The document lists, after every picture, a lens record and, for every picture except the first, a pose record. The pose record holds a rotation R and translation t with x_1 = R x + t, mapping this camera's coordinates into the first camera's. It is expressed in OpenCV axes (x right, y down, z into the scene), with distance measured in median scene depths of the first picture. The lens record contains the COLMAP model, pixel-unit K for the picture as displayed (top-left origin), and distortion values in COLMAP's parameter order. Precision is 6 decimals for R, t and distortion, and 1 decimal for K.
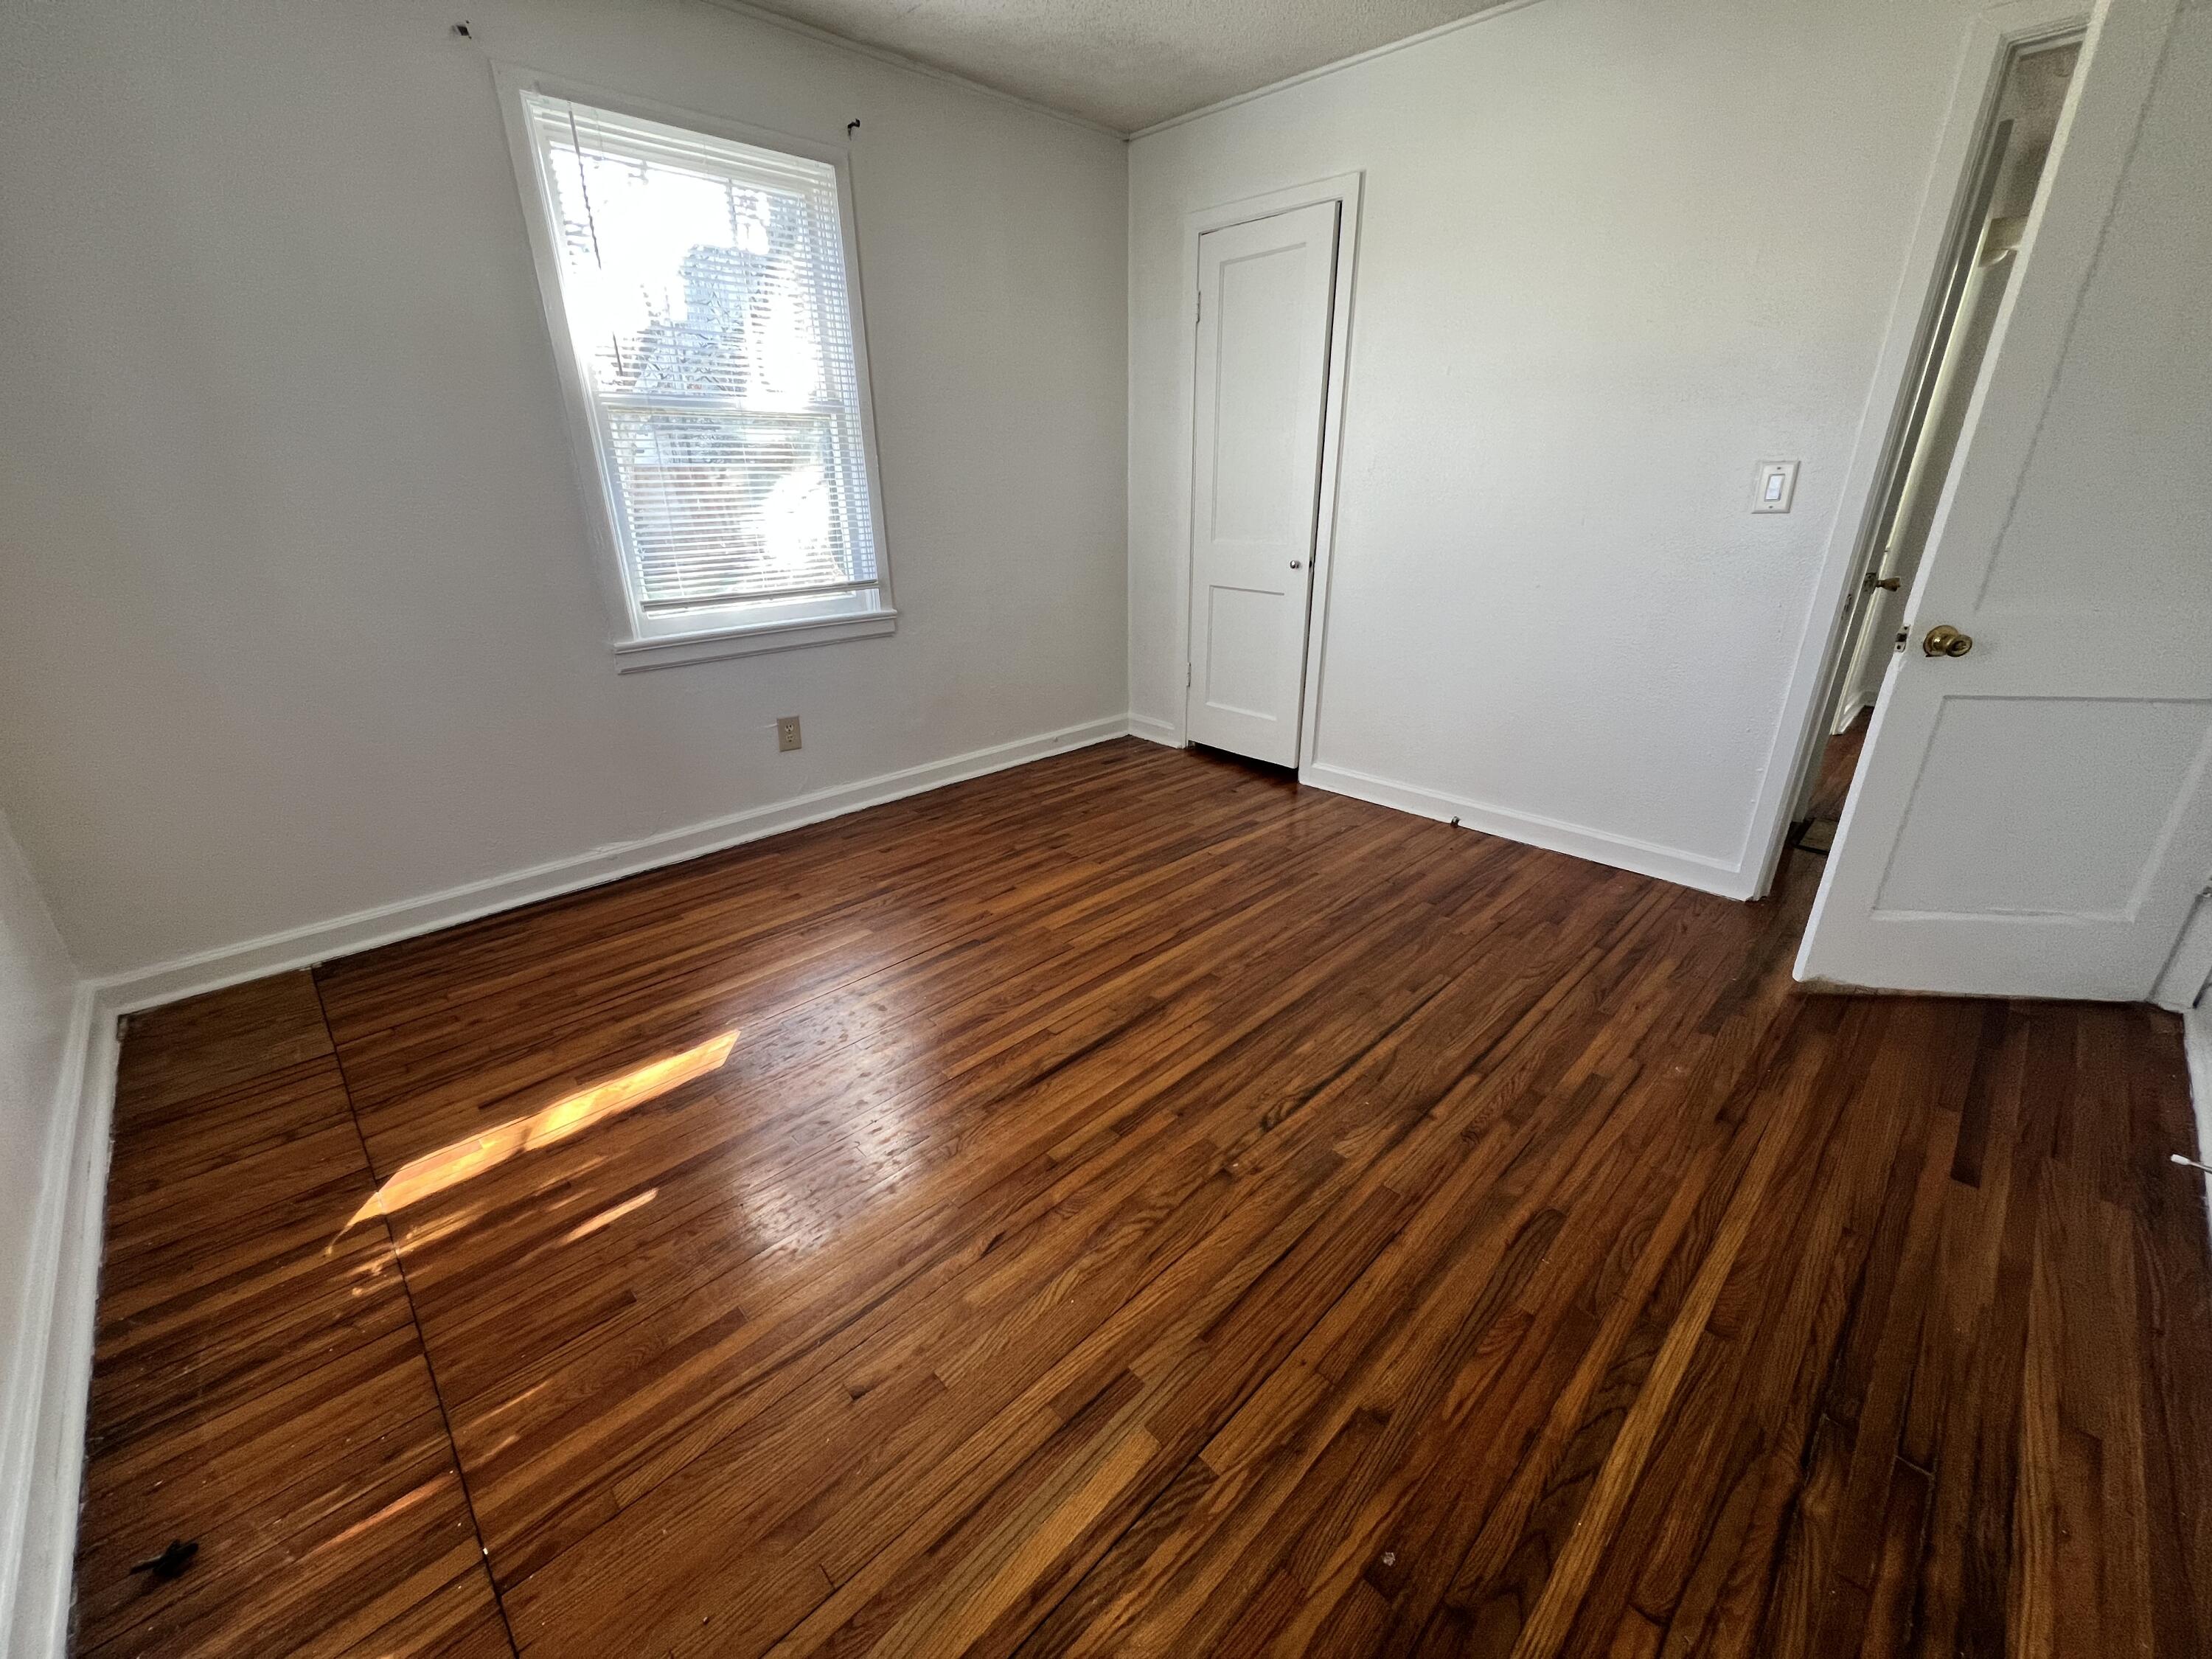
lens RADIAL K [[880.6, 0, 1106.0], [0, 880.6, 829.5], [0, 0, 1]] dist [-0.000149, -0.000145]
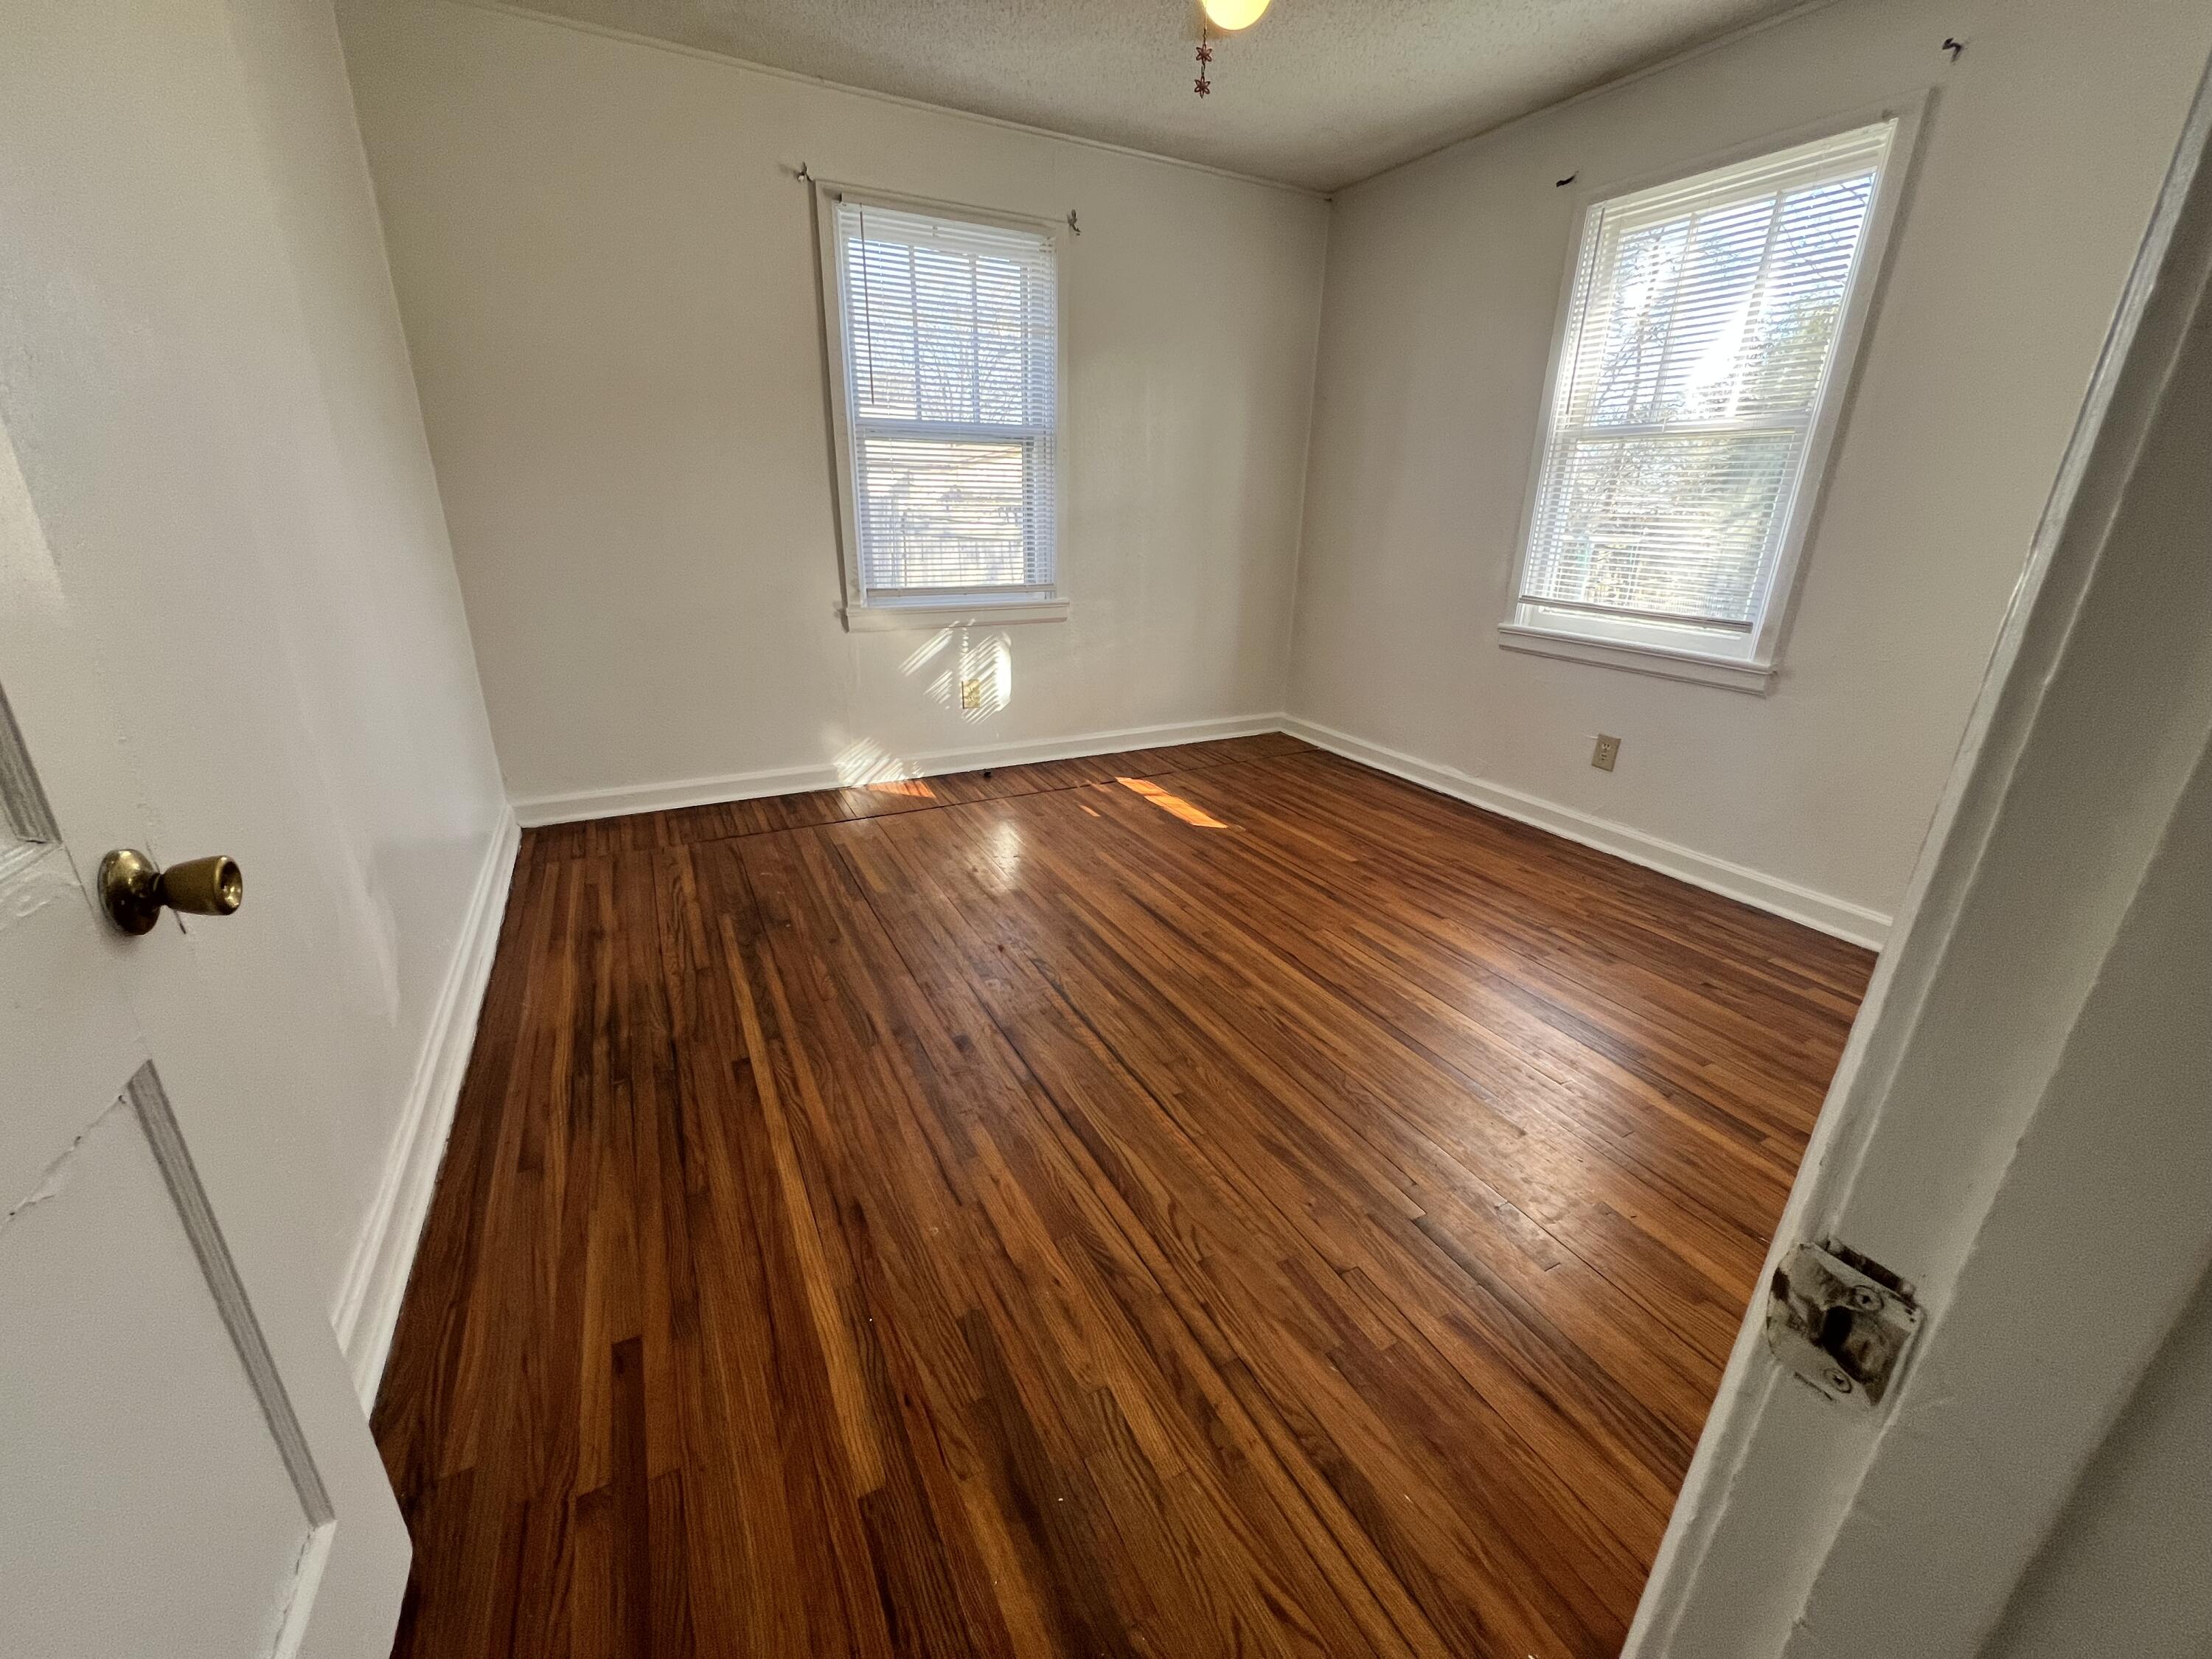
lens RADIAL K [[880.6, 0, 1106.0], [0, 880.6, 829.5], [0, 0, 1]] dist [-0.000149, -0.000145]
pose [[-0.283338, 0.338361, -0.897347, 1.060572], [-0.379820, 0.819587, 0.428968, -0.364790], [0.880600, 0.462373, -0.103704, 0.940087]]
